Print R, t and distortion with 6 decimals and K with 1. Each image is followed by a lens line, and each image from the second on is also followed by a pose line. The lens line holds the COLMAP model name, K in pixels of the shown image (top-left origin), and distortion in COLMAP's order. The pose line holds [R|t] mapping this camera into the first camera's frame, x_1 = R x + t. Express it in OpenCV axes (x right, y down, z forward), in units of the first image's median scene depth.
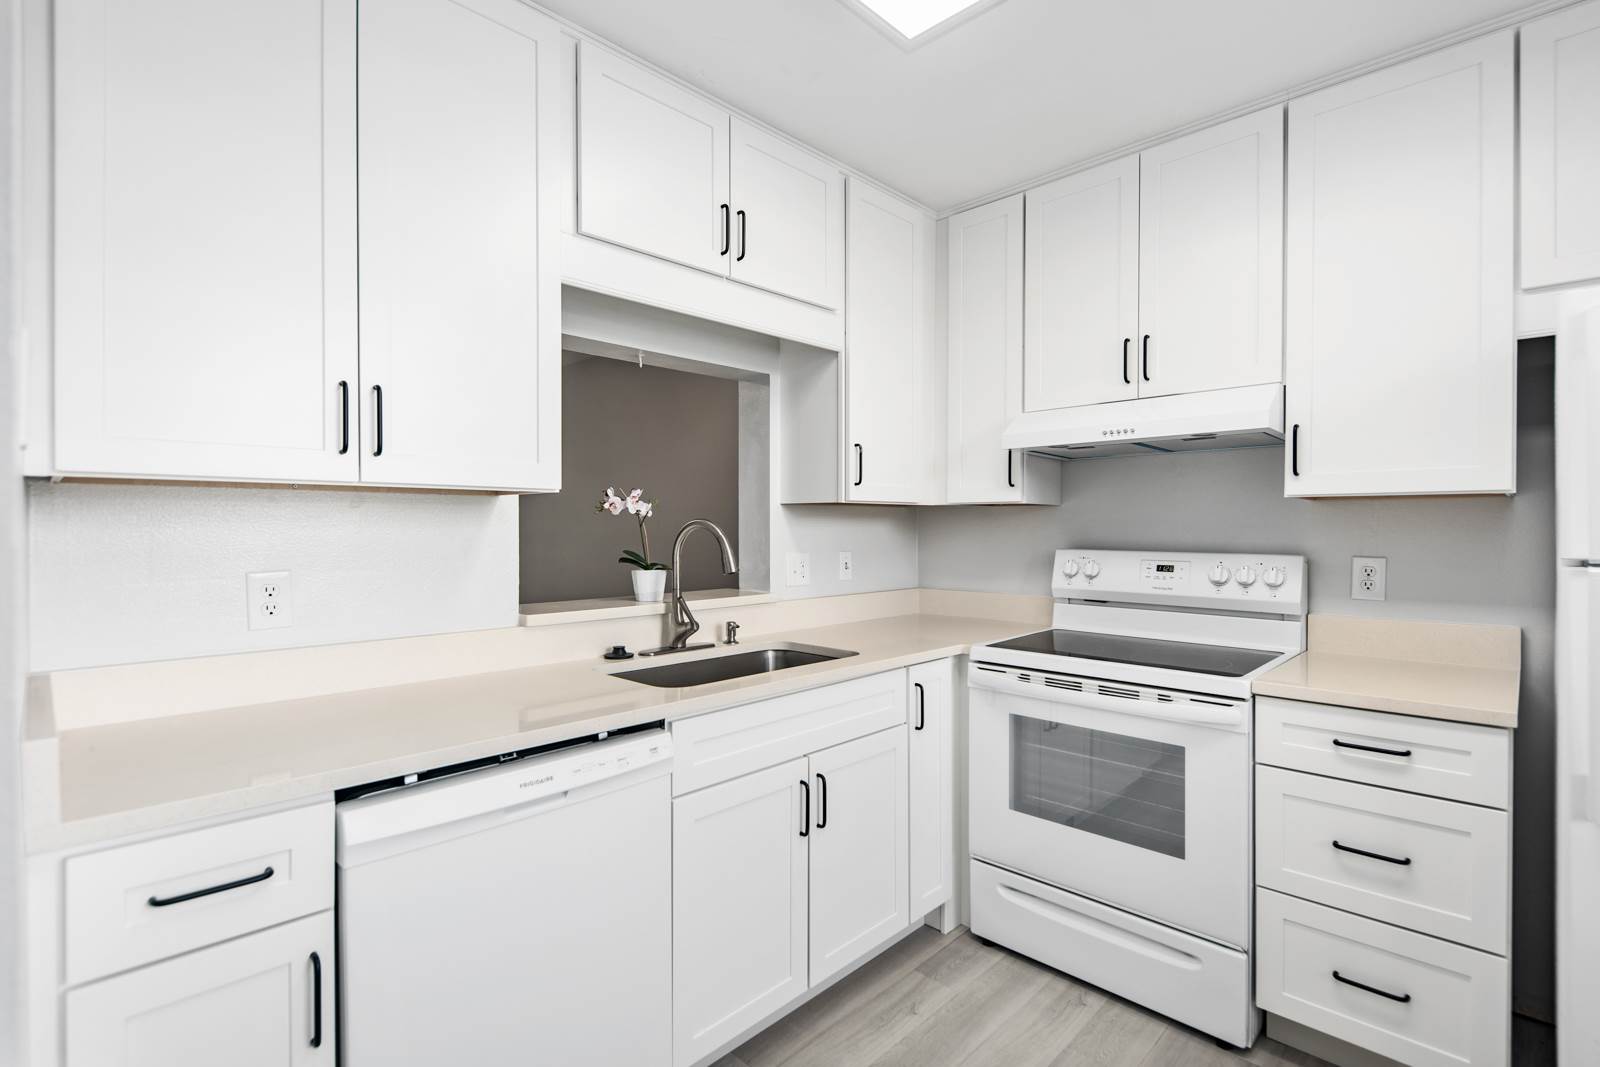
lens RADIAL K [[751.0, 0, 800.0], [0, 751.0, 533.5], [0, 0, 1]] dist [0.000851, -0.000241]
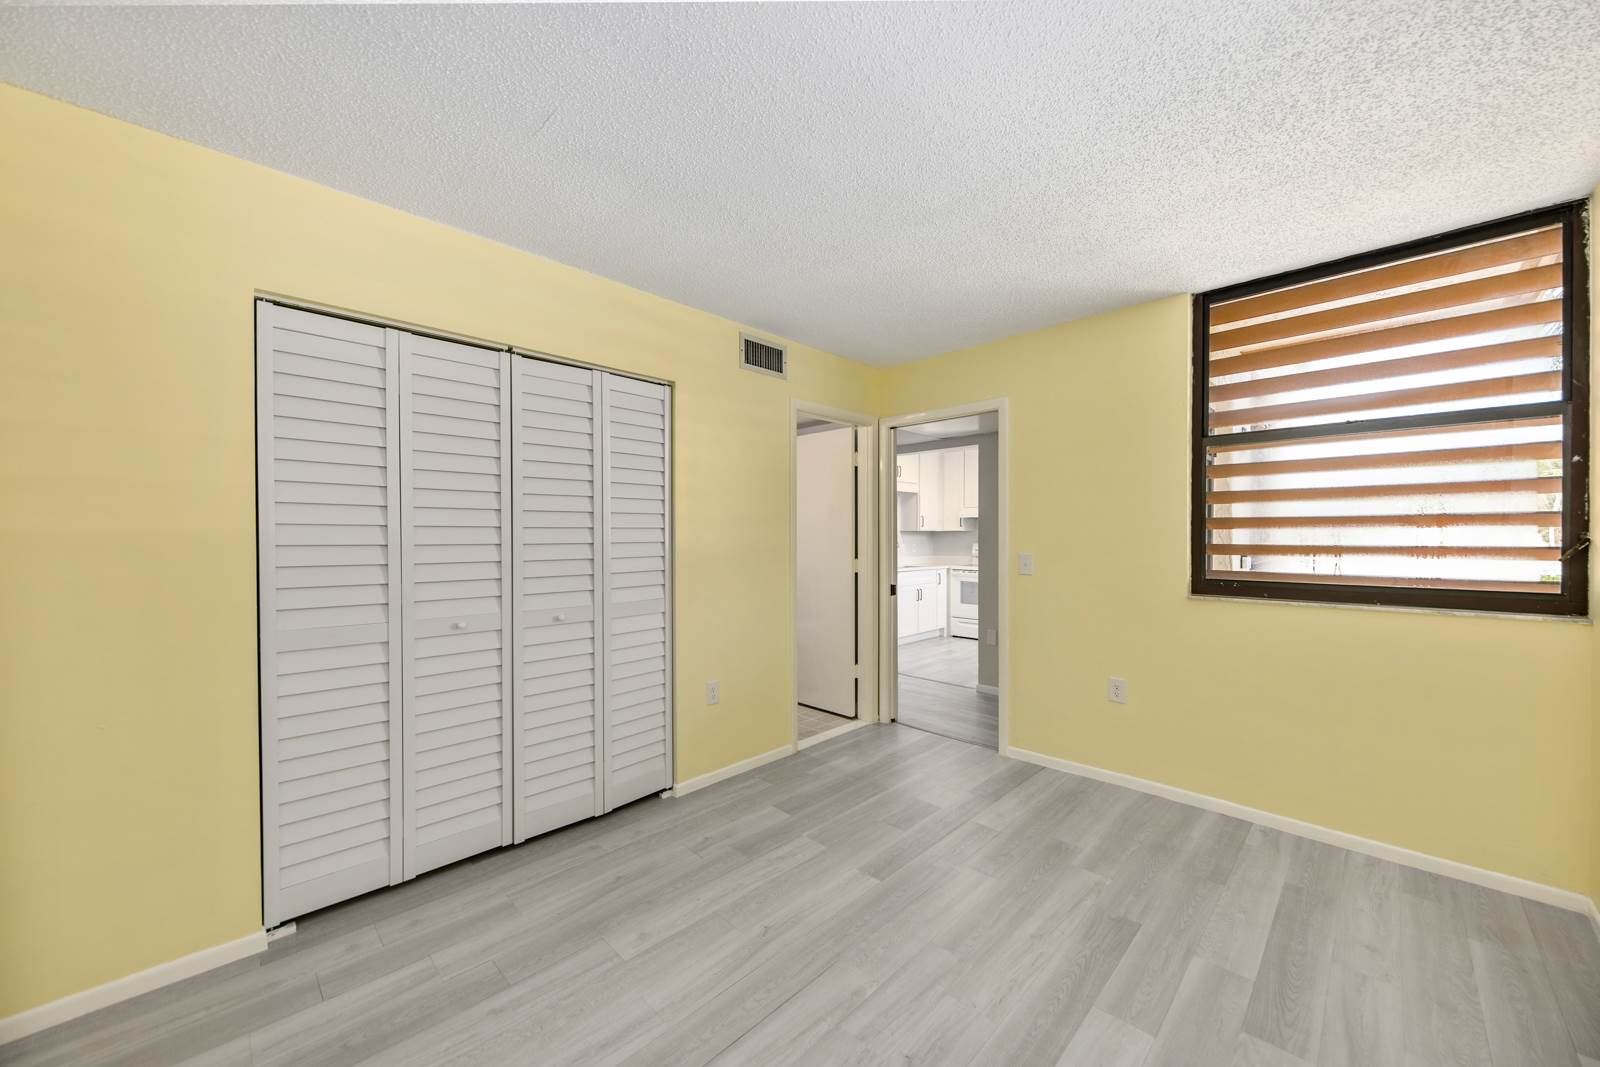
lens RADIAL K [[589.5, 0, 800.0], [0, 589.5, 533.5], [0, 0, 1]] dist [-0.000898, -0.000165]
pose [[0.999993, 0.003343, -0.001501, -0.616183], [-0.003365, 0.999884, -0.014832, 0.021505], [0.001452, 0.014837, 0.999889, -2.315991]]
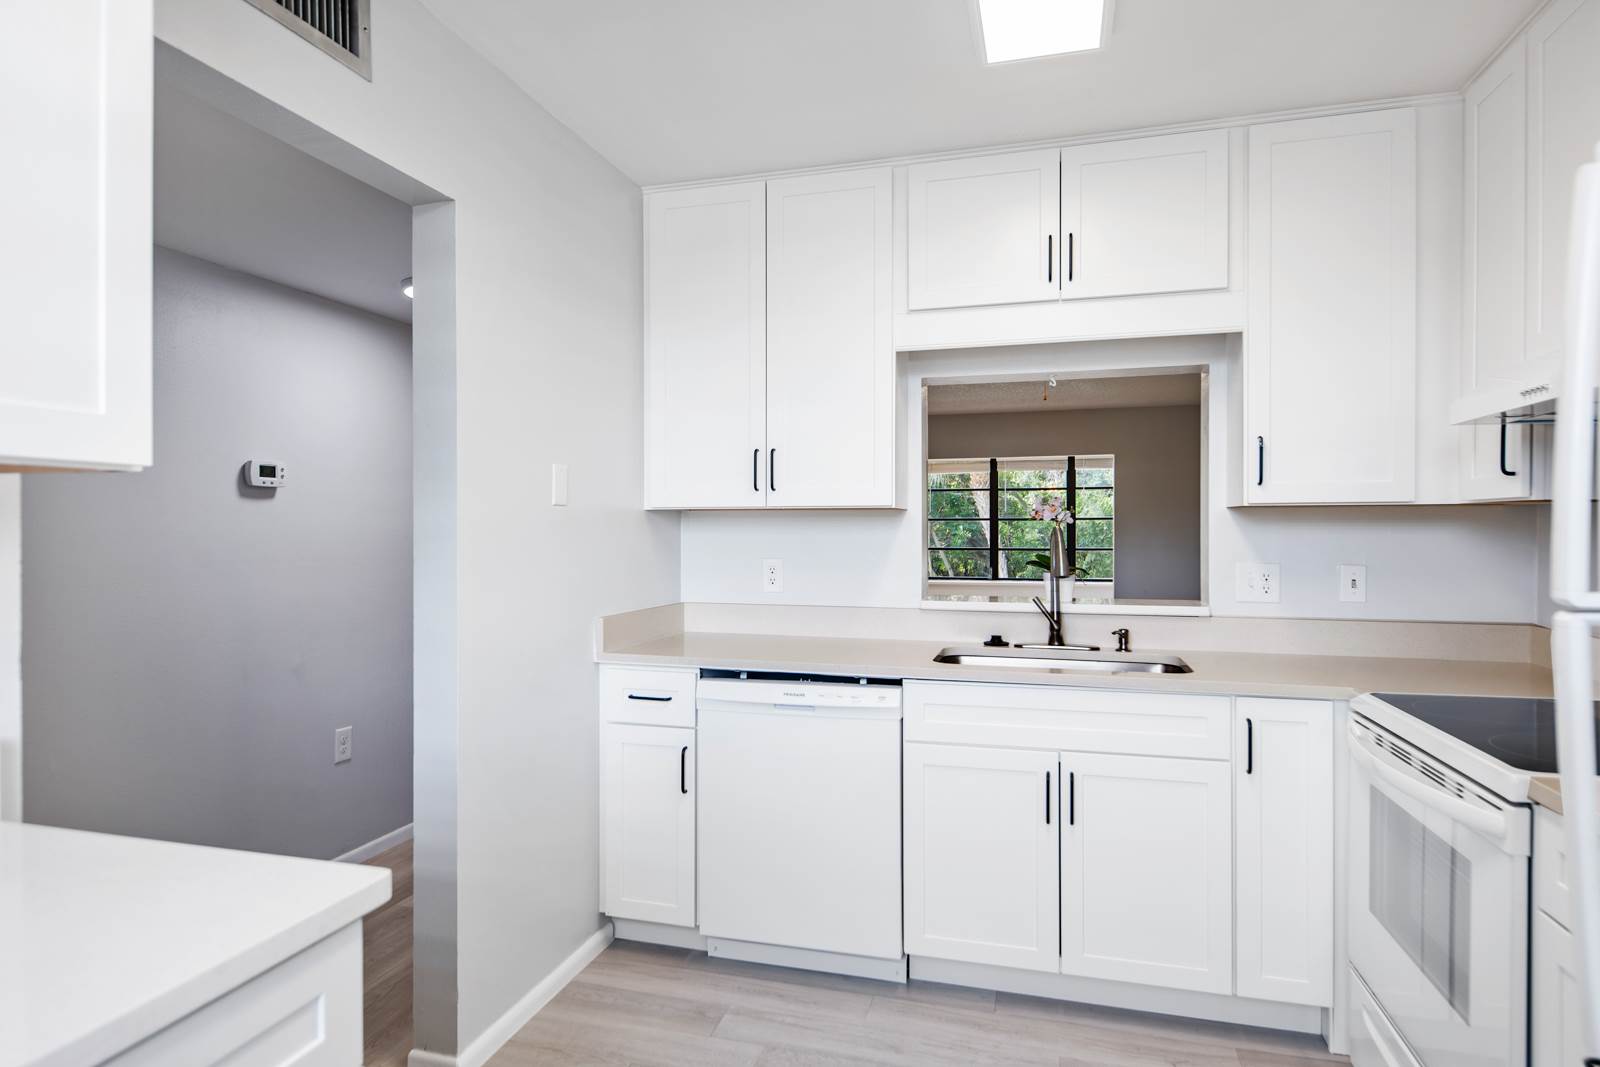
lens RADIAL K [[877.5, 0, 800.0], [0, 877.5, 533.5], [0, 0, 1]] dist [-0.000583, -0.000469]
pose [[0.476046, 0.003535, -0.879413, 0.766139], [-0.008470, 0.999964, -0.000566, -0.004388], [0.879379, 0.007718, 0.476059, 0.076109]]
